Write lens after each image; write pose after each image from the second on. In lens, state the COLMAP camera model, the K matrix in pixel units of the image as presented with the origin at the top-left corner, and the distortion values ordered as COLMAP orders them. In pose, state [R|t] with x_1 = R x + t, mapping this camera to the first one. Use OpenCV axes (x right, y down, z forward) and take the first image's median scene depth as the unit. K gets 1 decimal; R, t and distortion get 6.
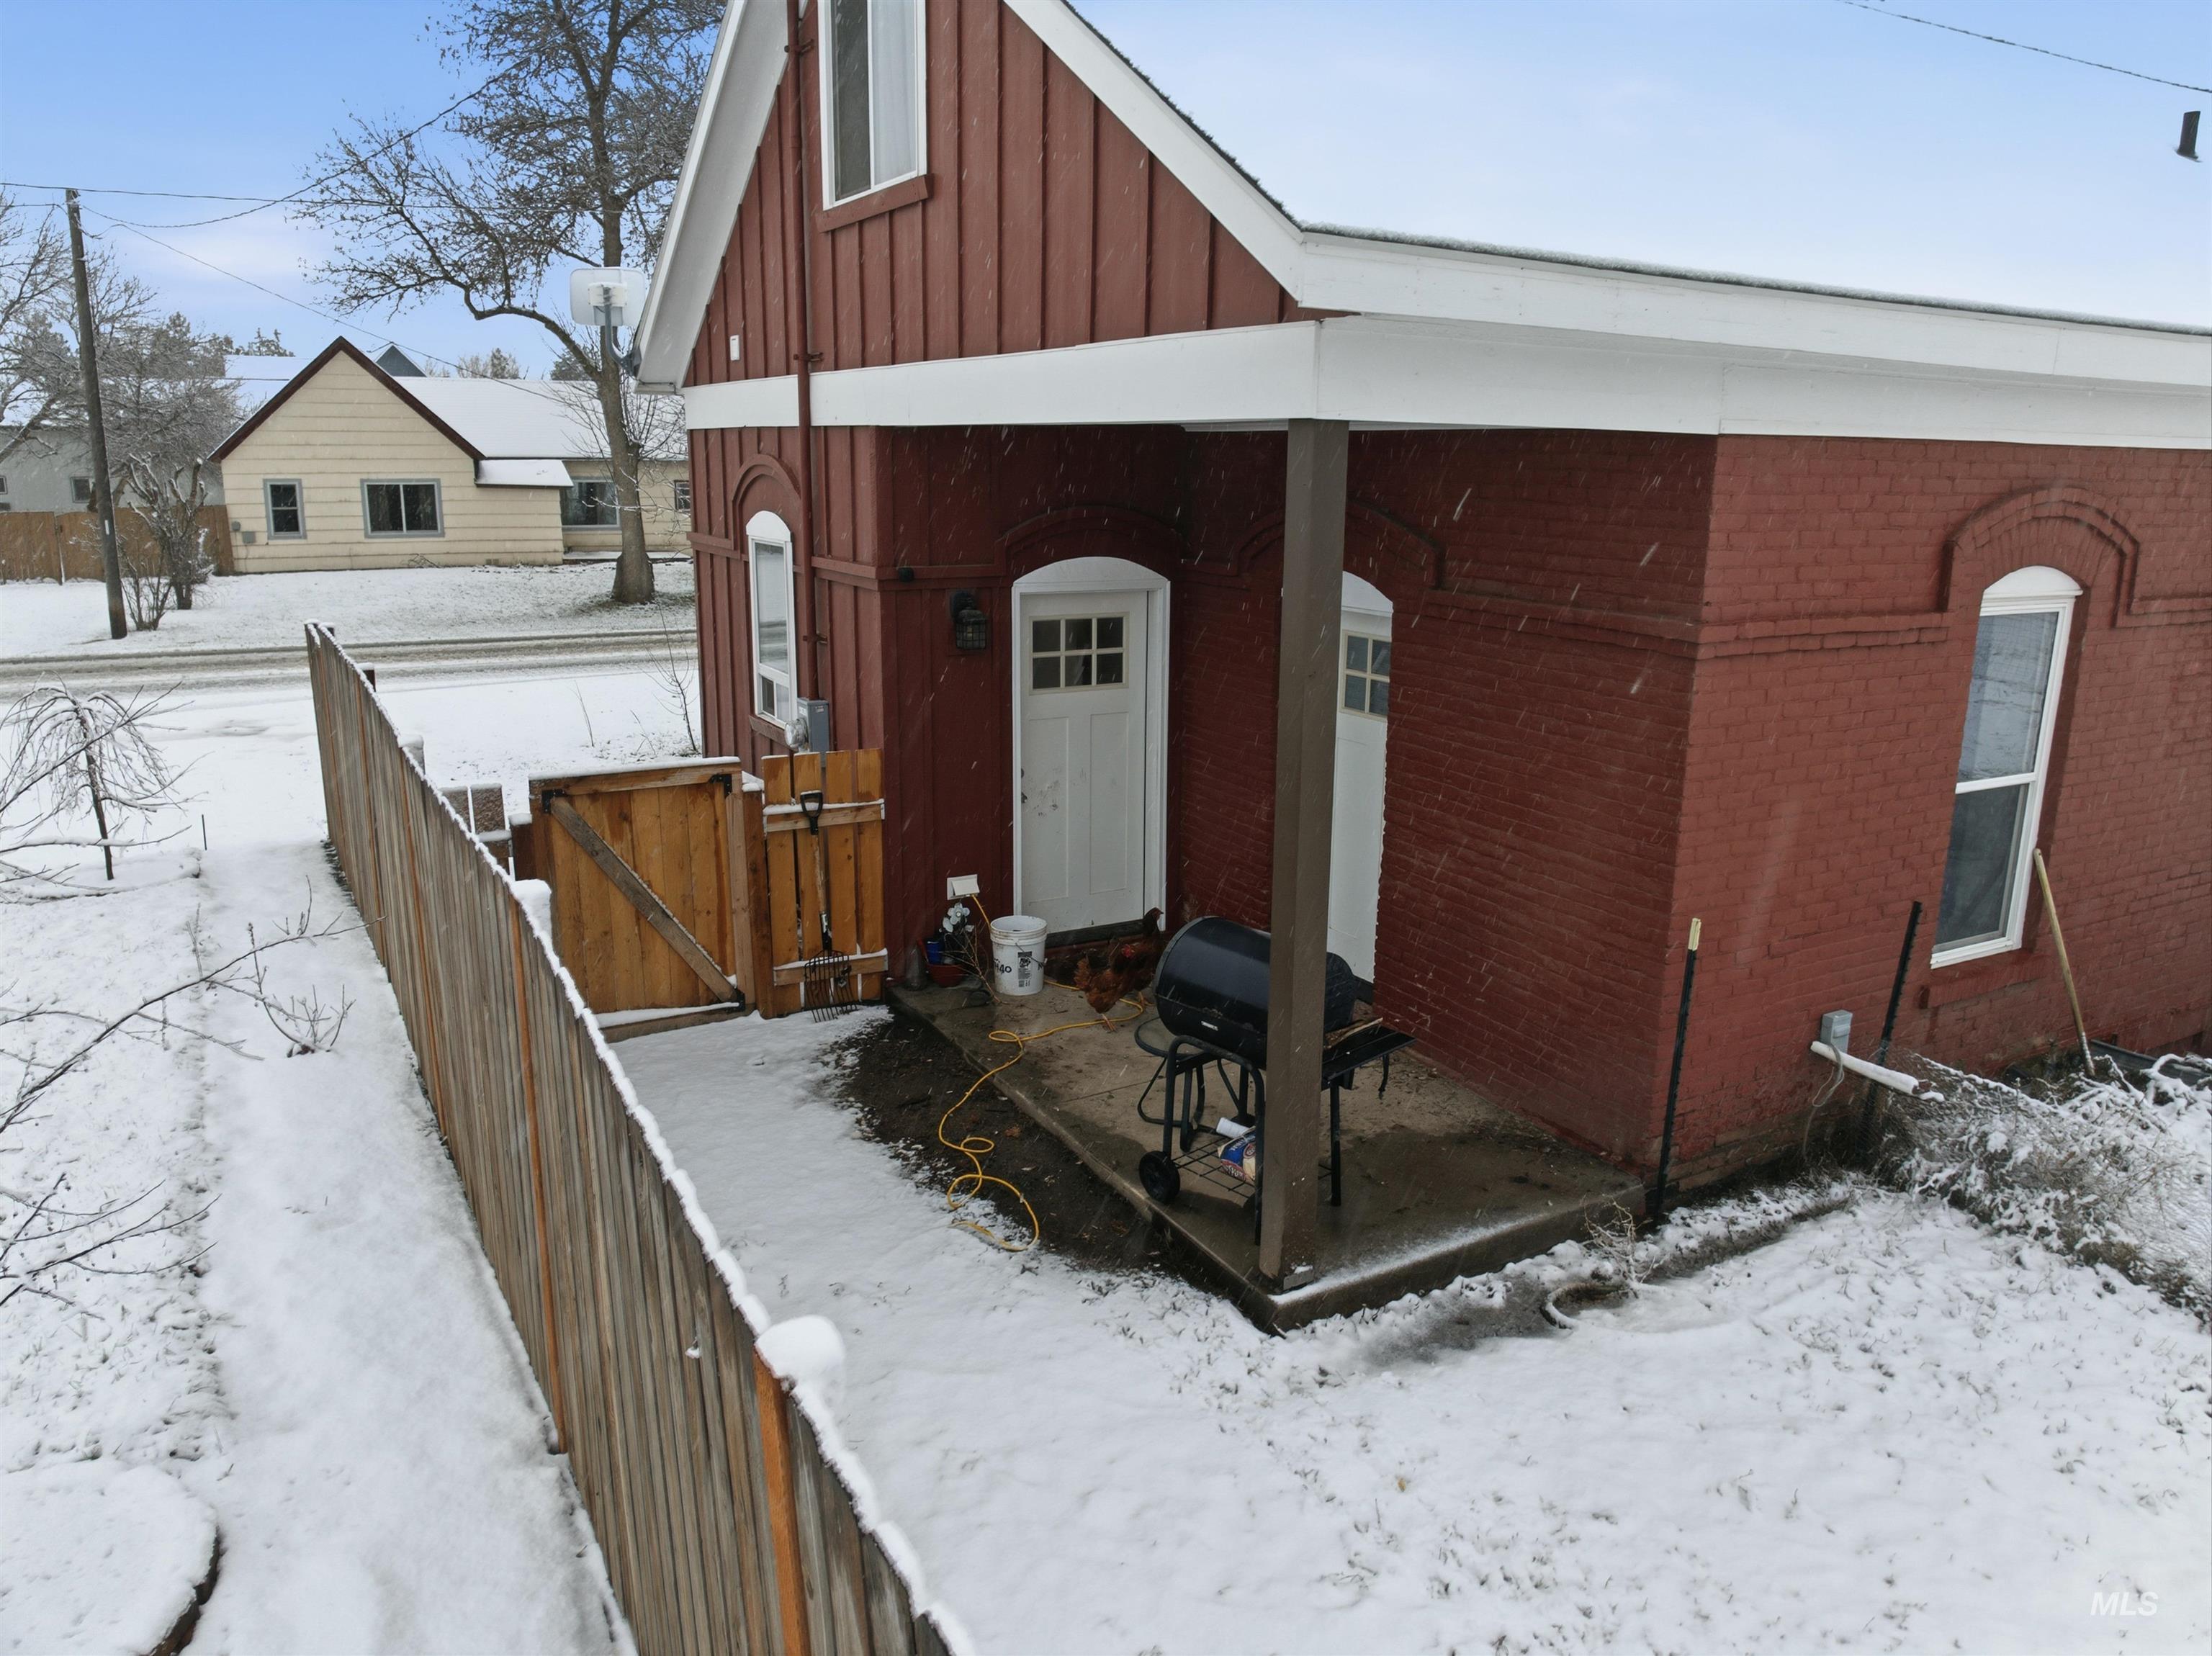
lens RADIAL K [[1568.2, 0, 1126.3], [0, 1568.2, 822.0], [0, 0, 1]] dist [-0.050351, 0.012589]
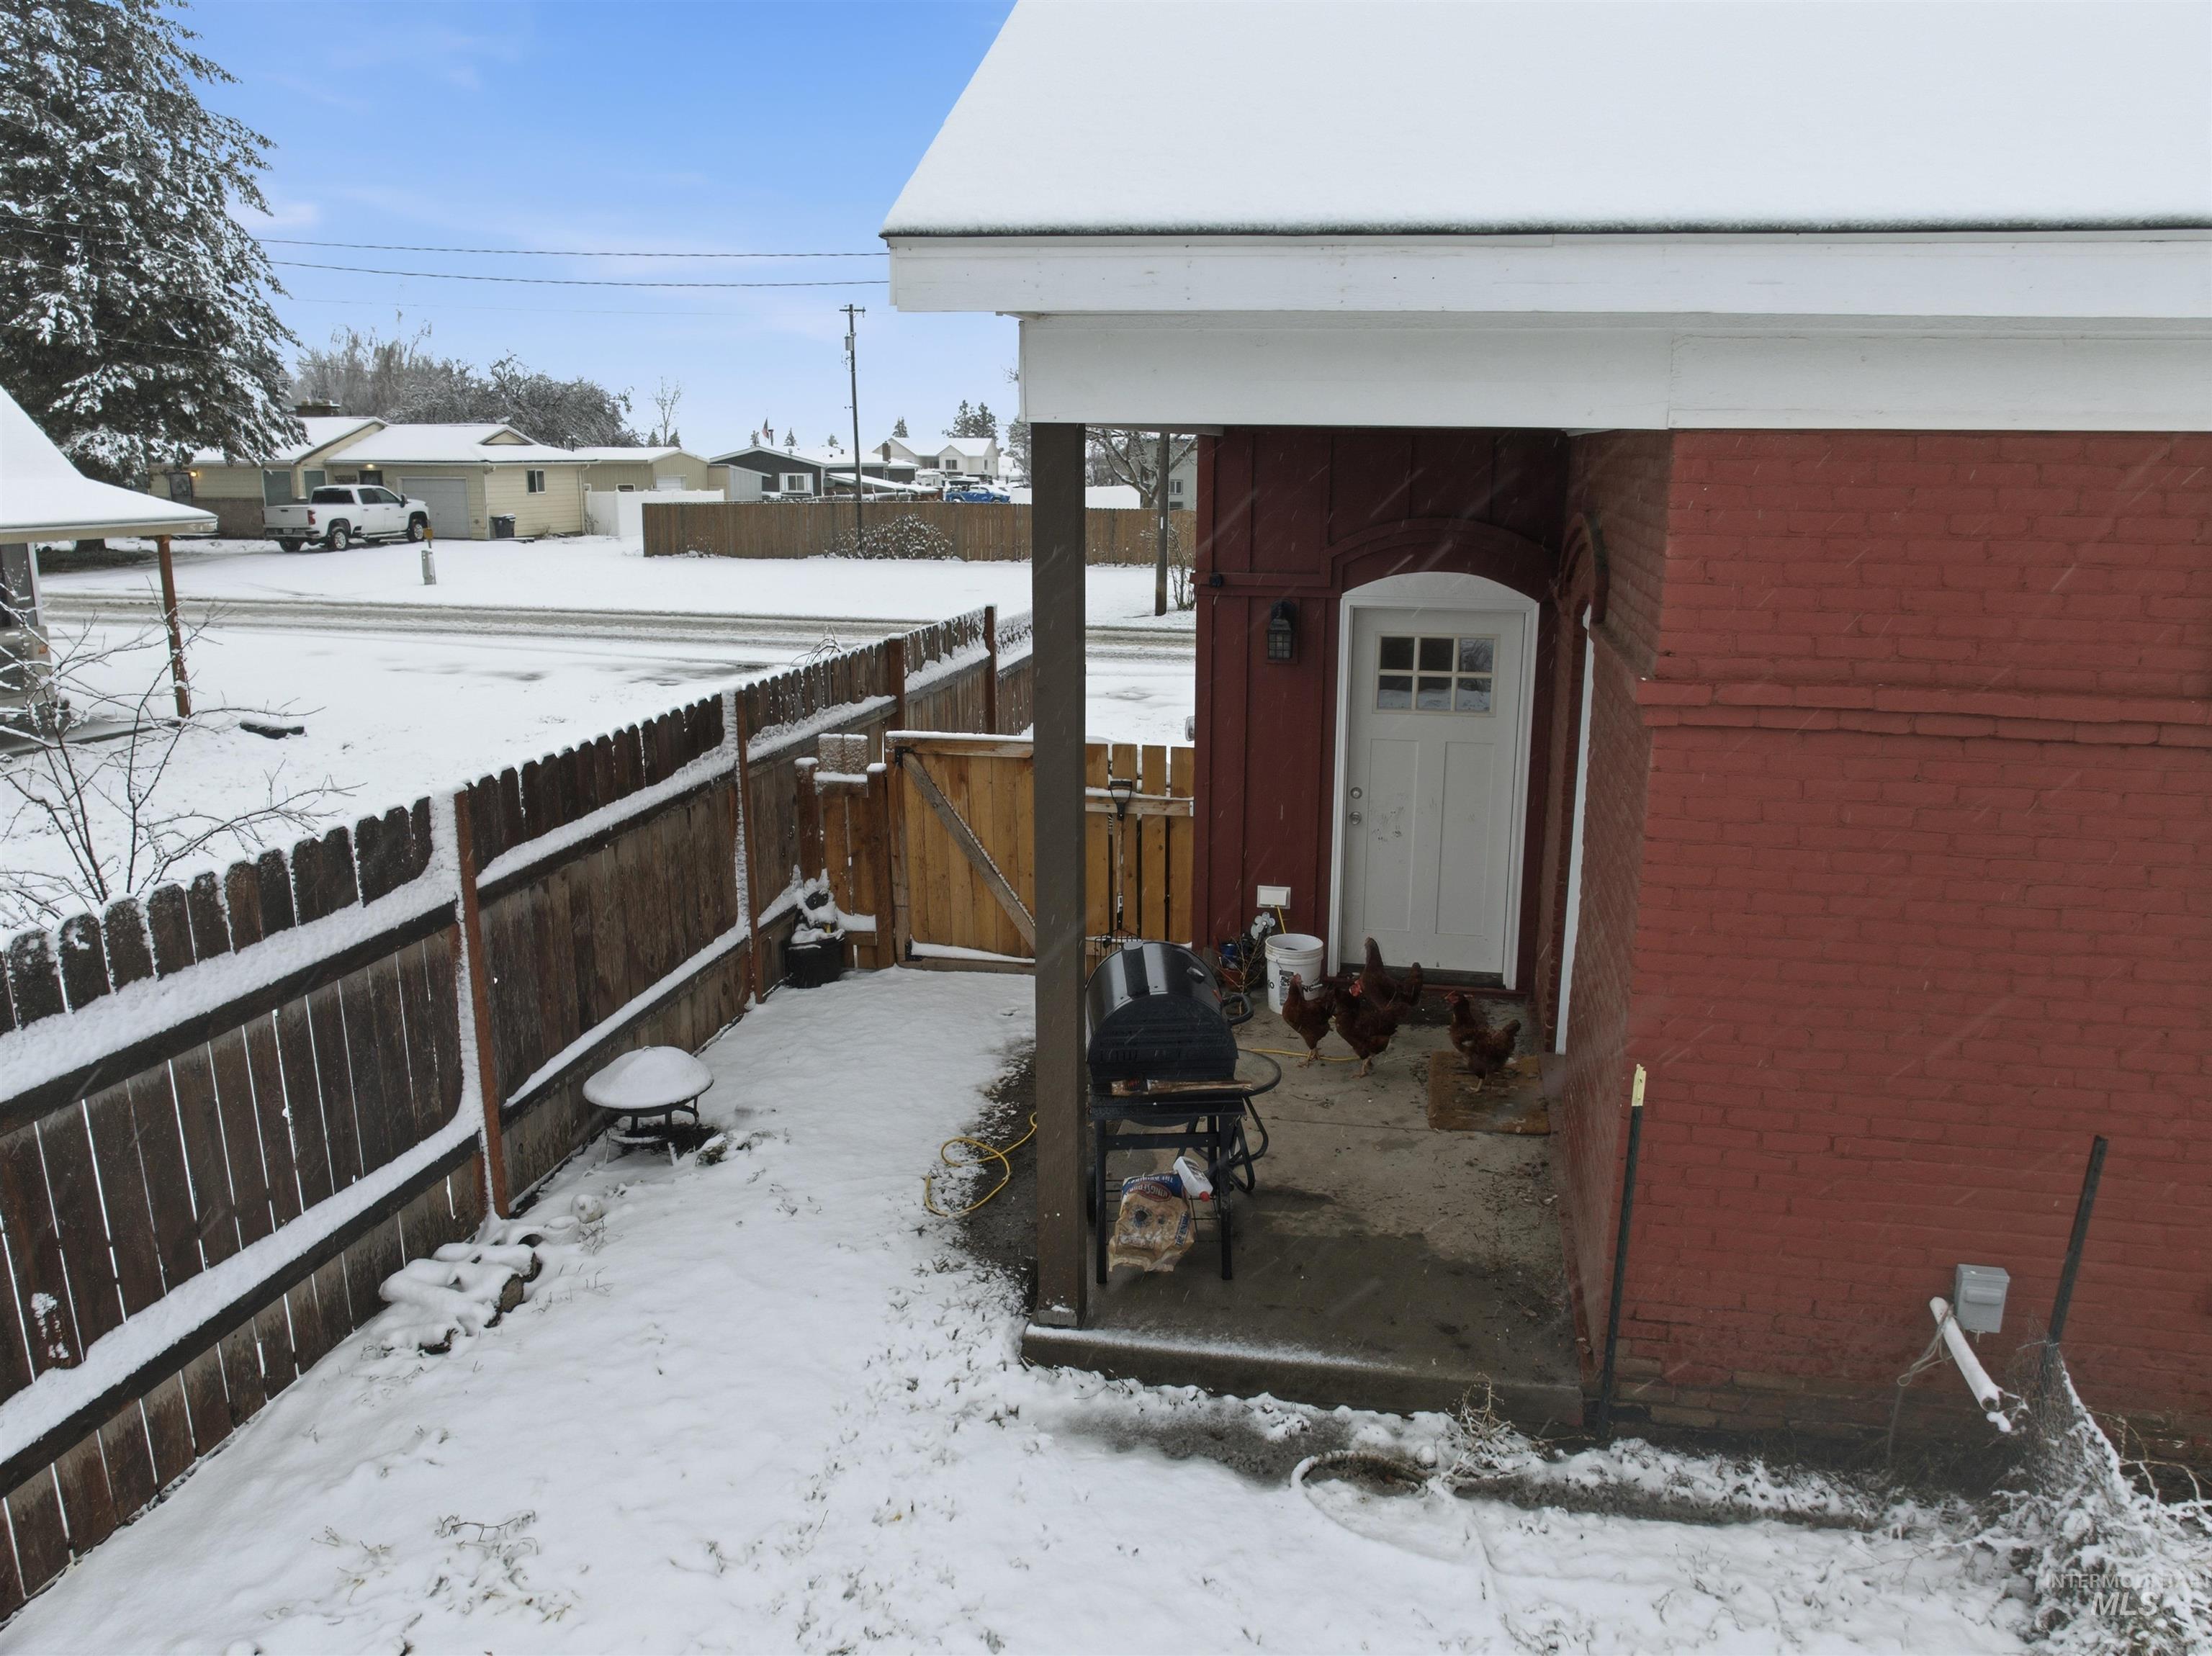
lens RADIAL K [[1568.2, 0, 1115.4], [0, 1568.2, 818.5], [0, 0, 1]] dist [-0.050351, 0.012589]
pose [[0.752317, 0.140683, -0.643605, 0.582262], [-0.147092, 0.988141, 0.044057, -0.047533], [0.642171, 0.061524, 0.764089, 0.221944]]
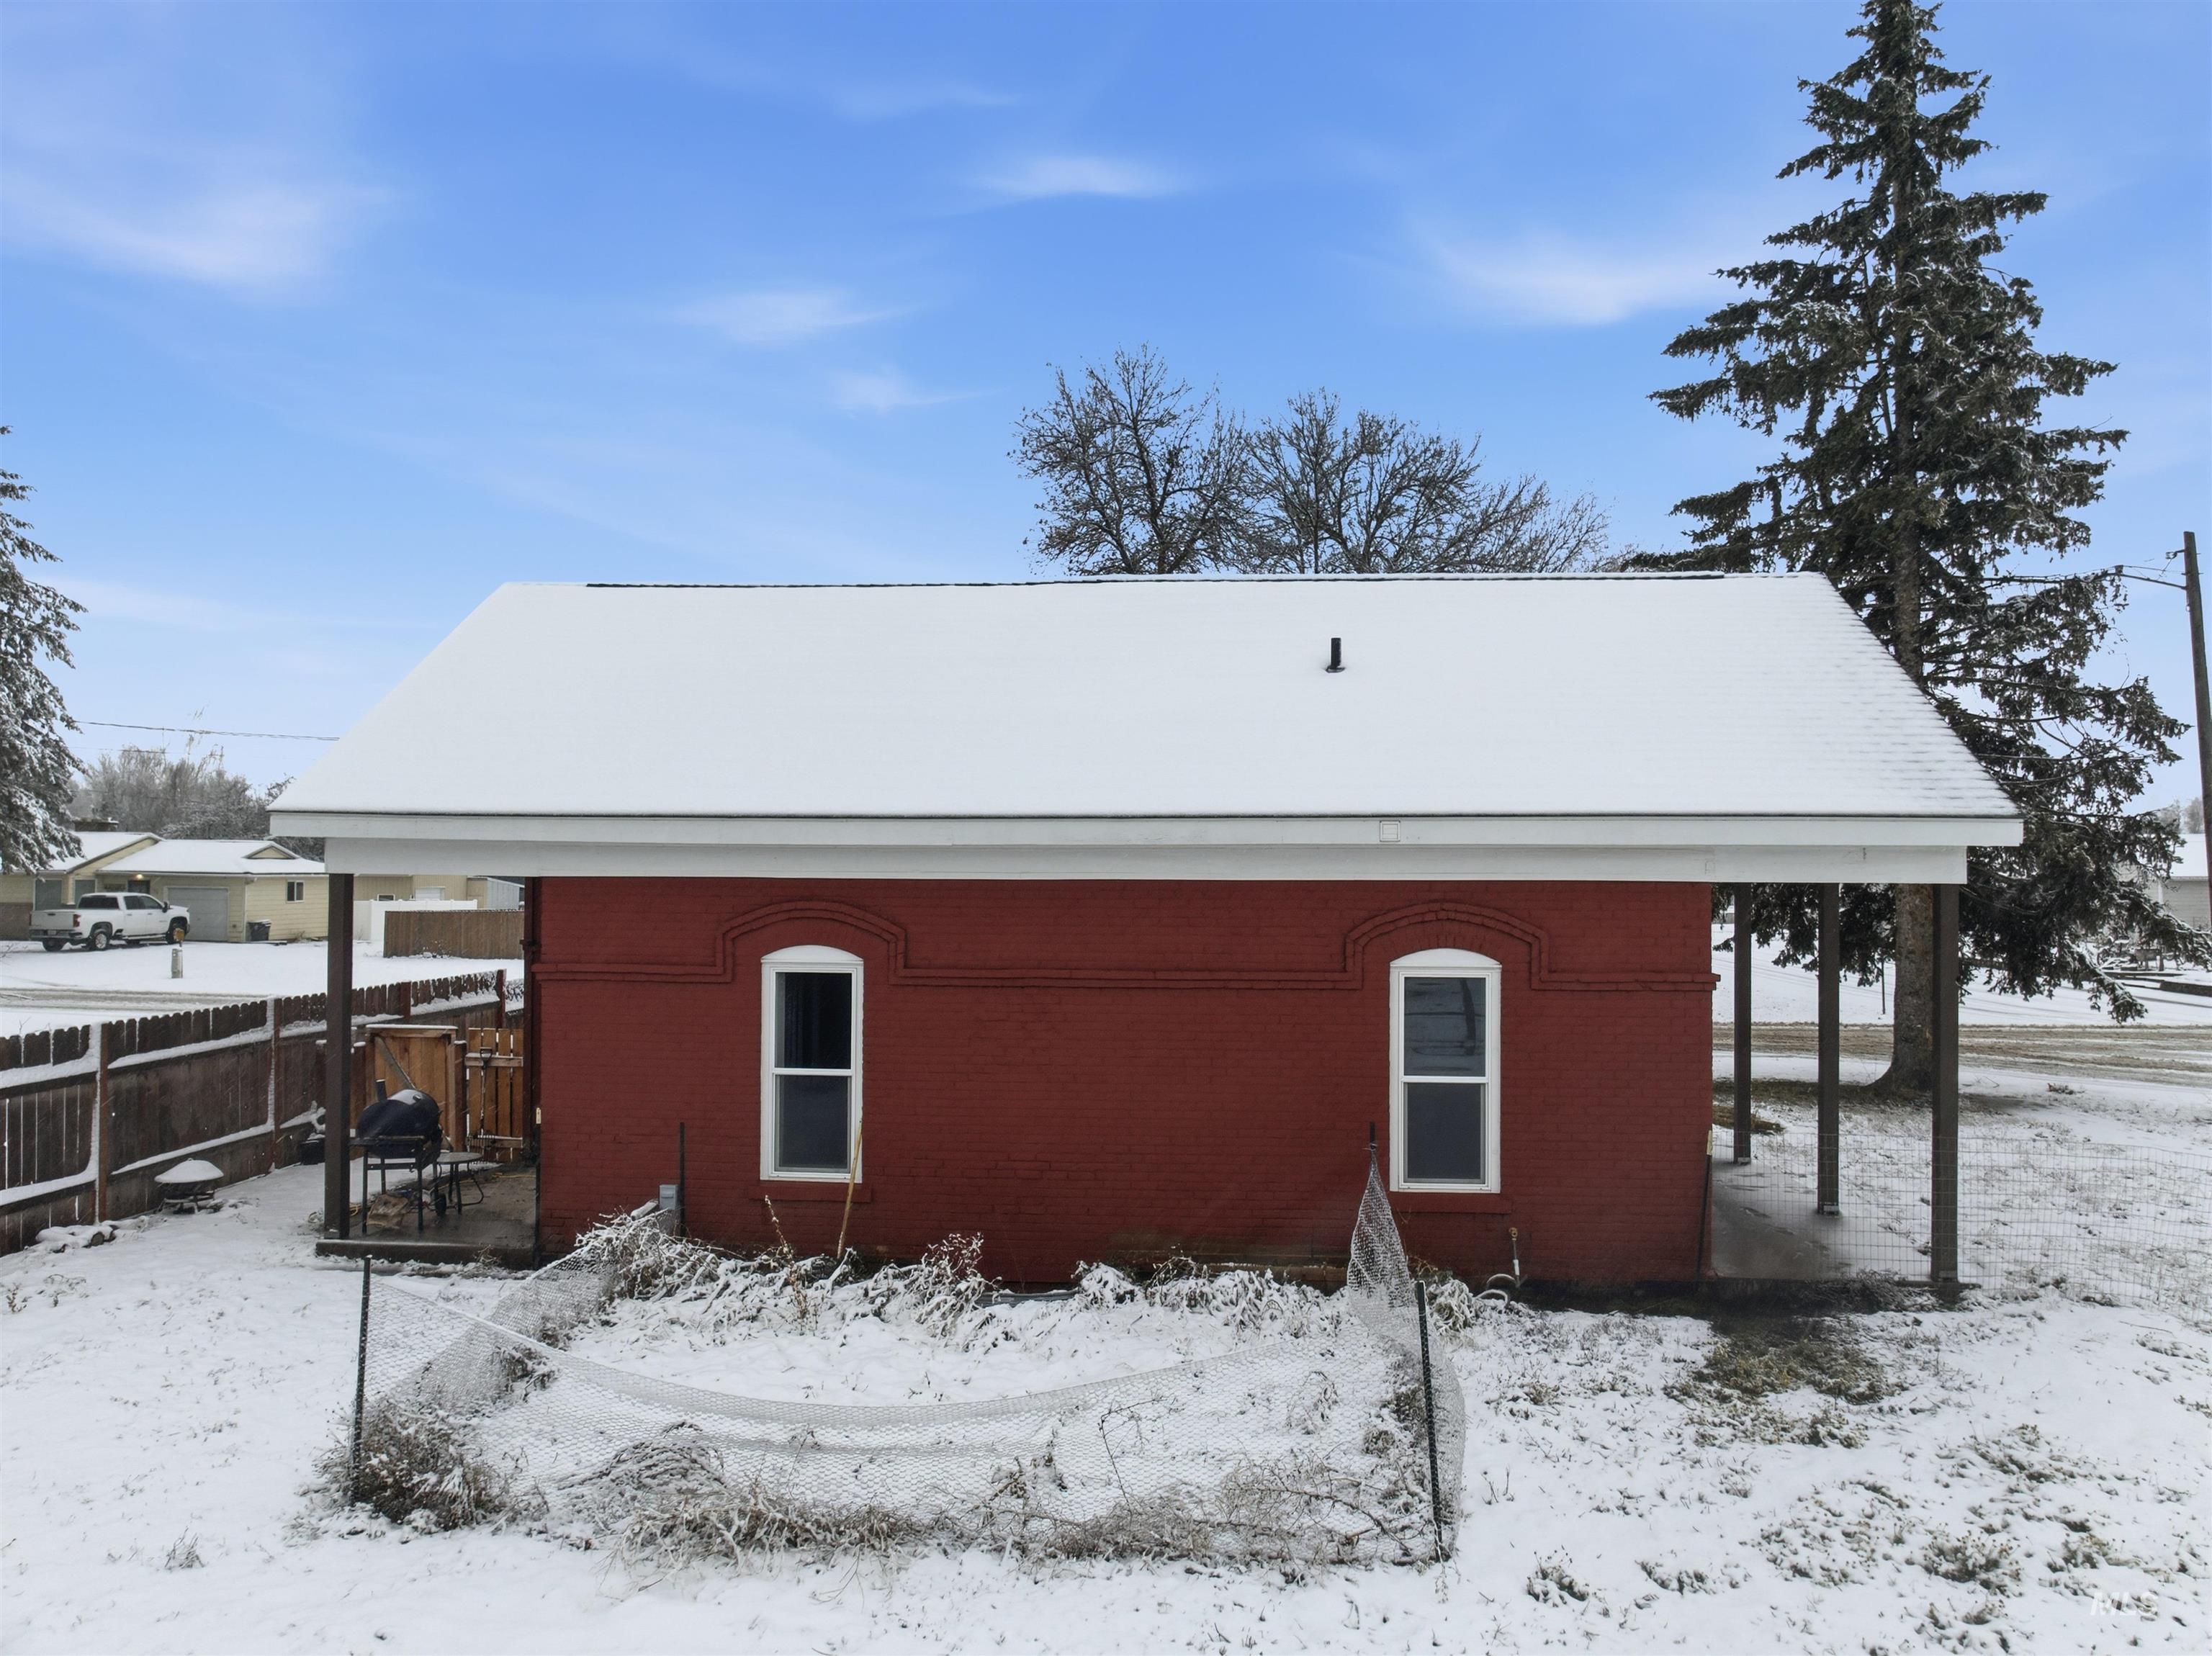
lens RADIAL K [[1568.2, 0, 1118.3], [0, 1568.2, 819.9], [0, 0, 1]] dist [-0.050351, 0.012589]
pose [[0.825400, -0.024820, -0.564002, 1.939914], [-0.126086, 0.965694, -0.227019, 0.059441], [0.550288, 0.258495, 0.793954, -0.269445]]
